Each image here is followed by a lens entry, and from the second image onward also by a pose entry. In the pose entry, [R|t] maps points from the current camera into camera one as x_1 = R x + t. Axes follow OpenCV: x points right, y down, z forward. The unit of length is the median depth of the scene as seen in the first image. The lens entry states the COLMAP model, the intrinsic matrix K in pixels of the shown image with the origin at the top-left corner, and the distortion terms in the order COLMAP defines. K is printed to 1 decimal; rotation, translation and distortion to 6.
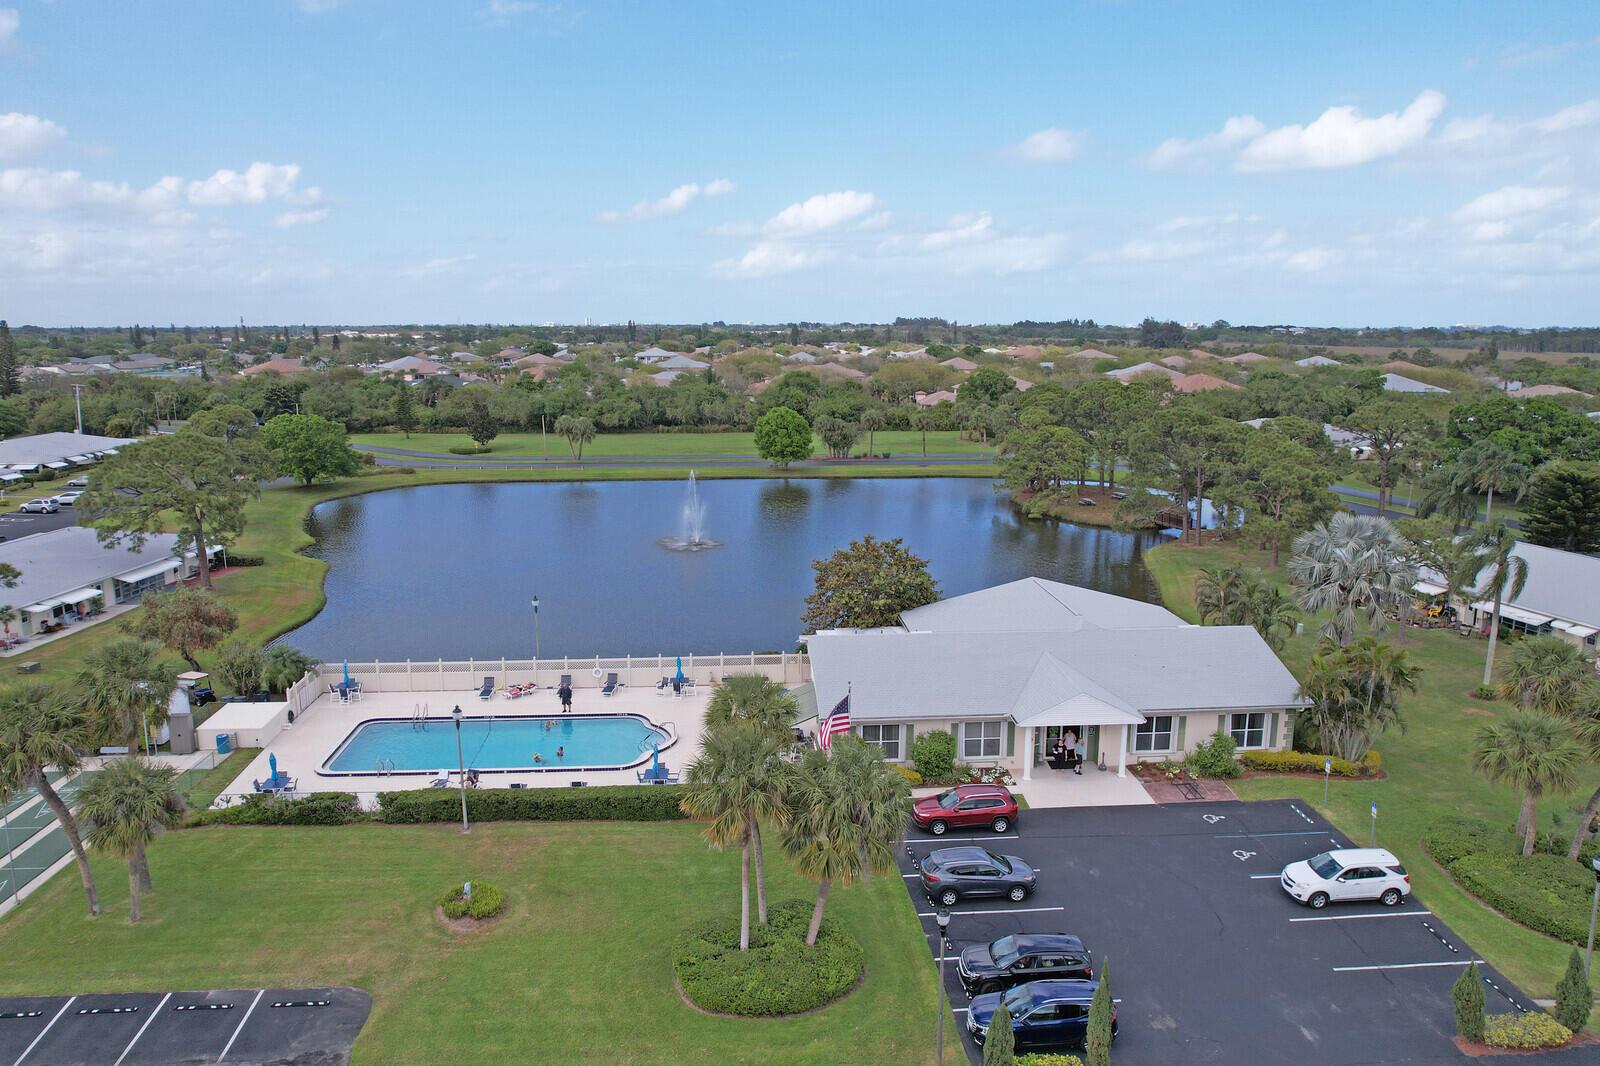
lens RADIAL K [[1061.6, 0, 828.1], [0, 1061.6, 532.4], [0, 0, 1]] dist [-0.008733, -0.002020]
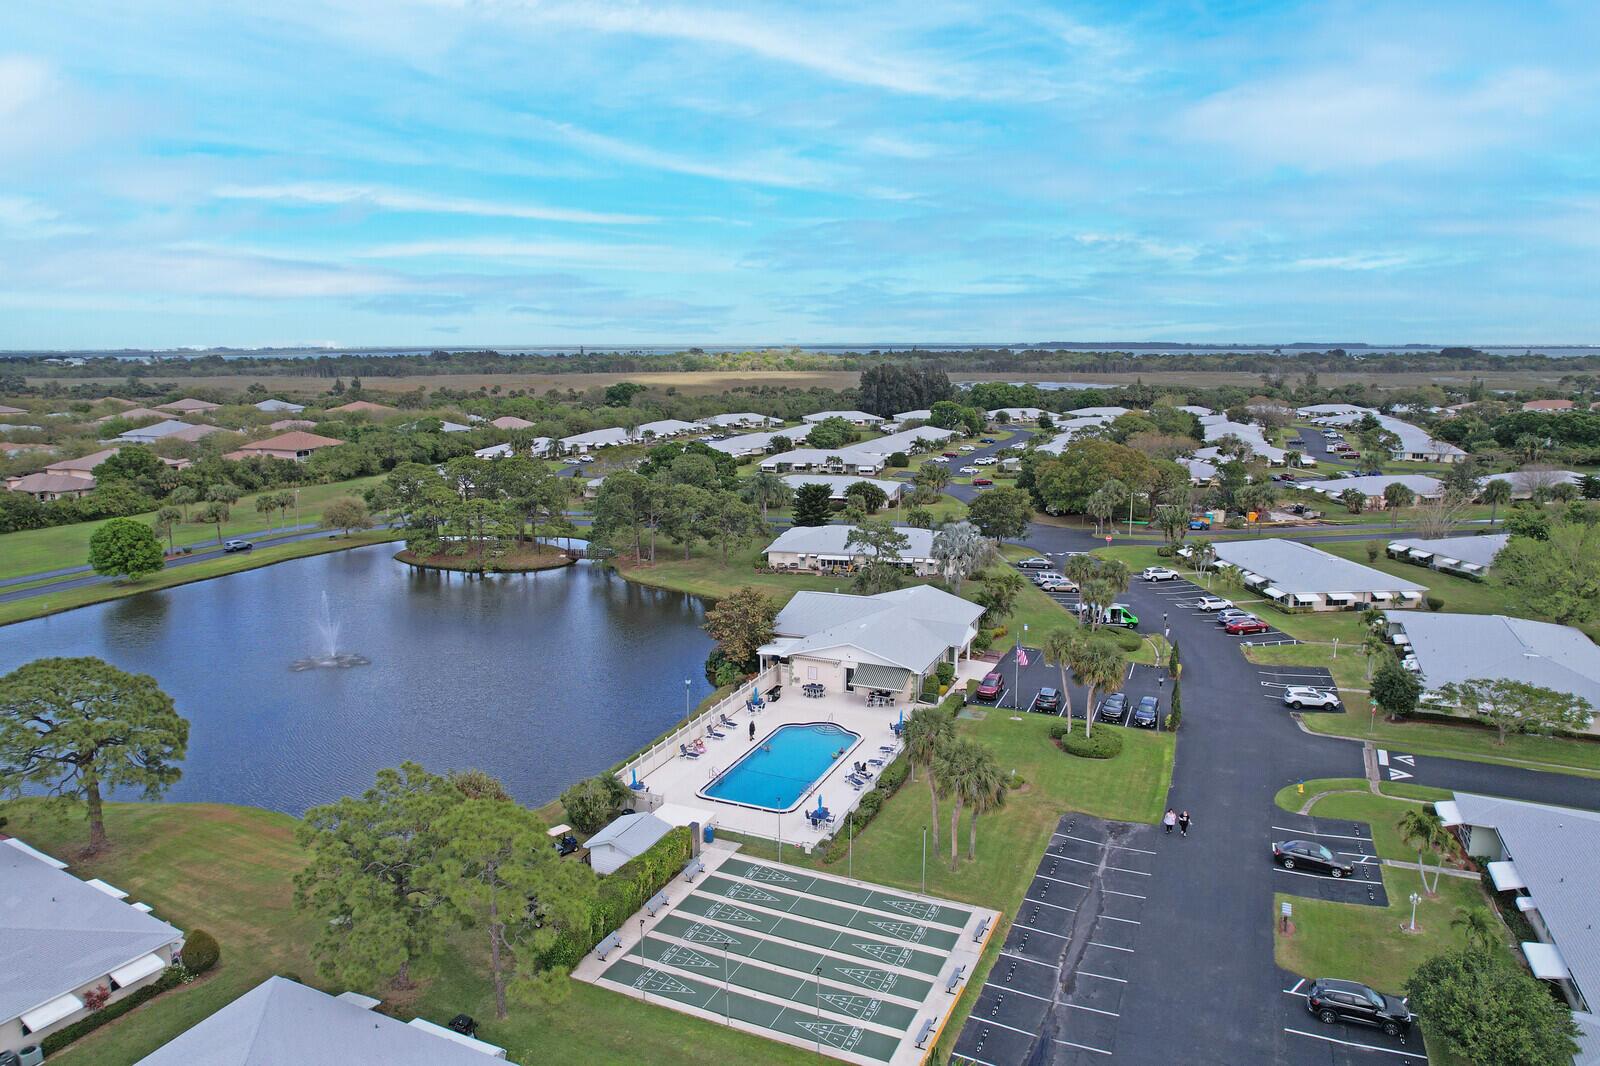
lens RADIAL K [[1019.7, 0, 800.0], [0, 1019.7, 533.0], [0, 0, 1]] dist [-0.003088, -0.000508]
pose [[0.480813, -0.164945, 0.861169, -0.946094], [0.175327, 0.980398, 0.089893, -0.149289], [-0.859115, 0.107764, 0.500308, 0.167946]]
